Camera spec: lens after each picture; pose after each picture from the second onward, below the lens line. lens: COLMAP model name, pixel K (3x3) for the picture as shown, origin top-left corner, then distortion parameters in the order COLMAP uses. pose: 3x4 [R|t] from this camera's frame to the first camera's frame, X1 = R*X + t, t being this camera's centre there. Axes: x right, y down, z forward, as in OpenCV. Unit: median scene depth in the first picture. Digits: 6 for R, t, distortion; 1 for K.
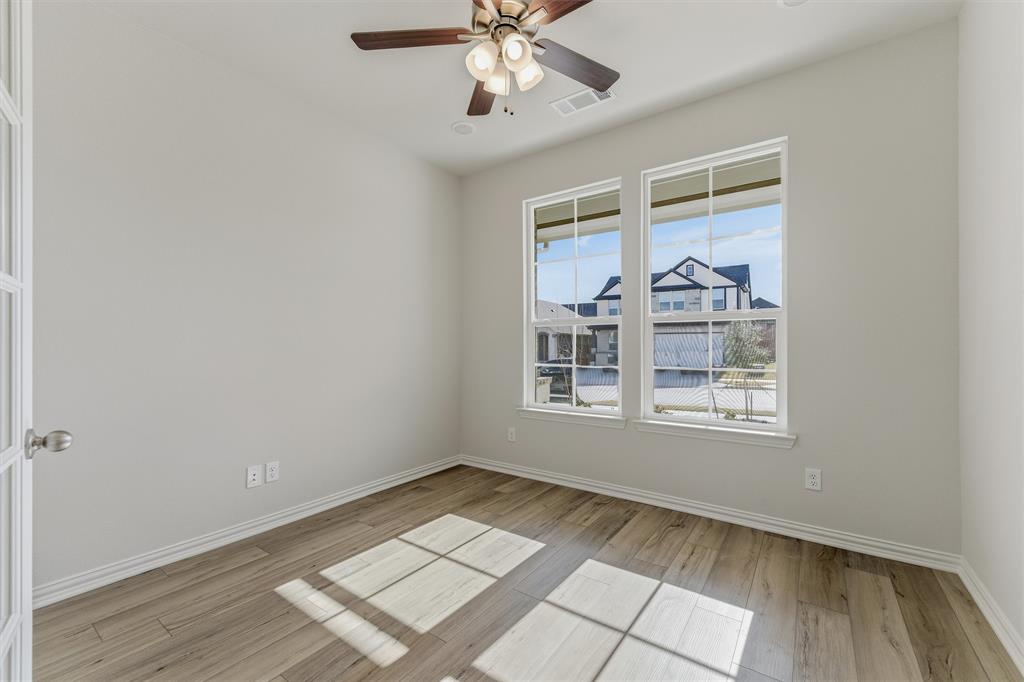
lens RADIAL K [[422.6, 0, 515.2], [0, 422.6, 335.4], [0, 0, 1]] dist [-0.001993, -0.000606]
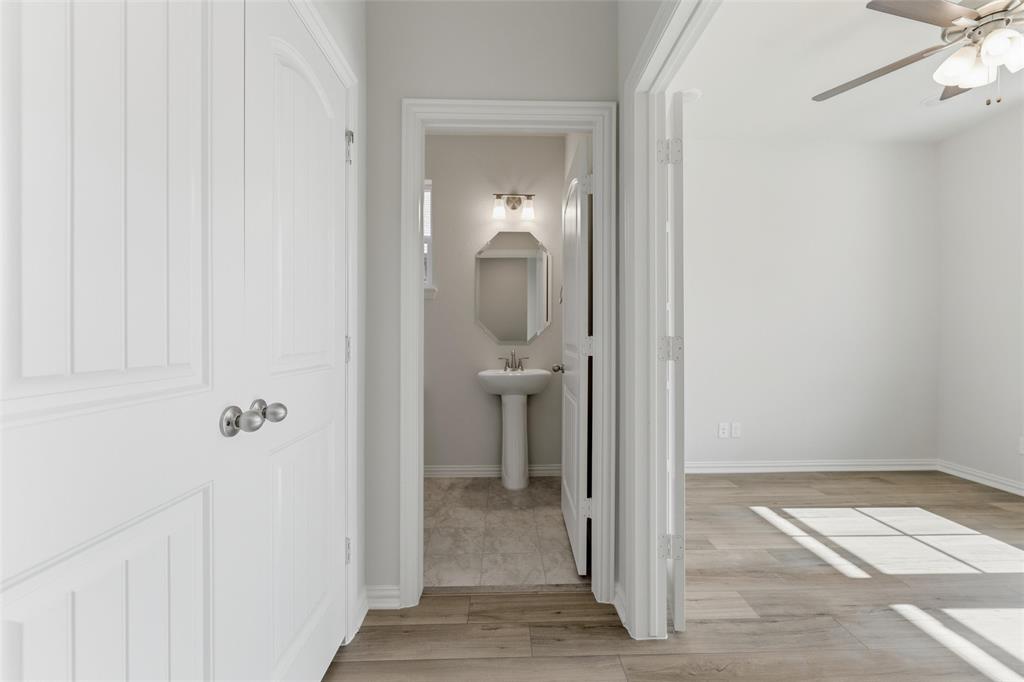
lens RADIAL K [[422.6, 0, 515.2], [0, 422.6, 335.4], [0, 0, 1]] dist [-0.001993, -0.000606]
pose [[0.602407, 0.001741, -0.798187, 0.074626], [0.018988, 0.999683, 0.016511, -0.009676], [0.797963, -0.025102, 0.602183, -0.397922]]
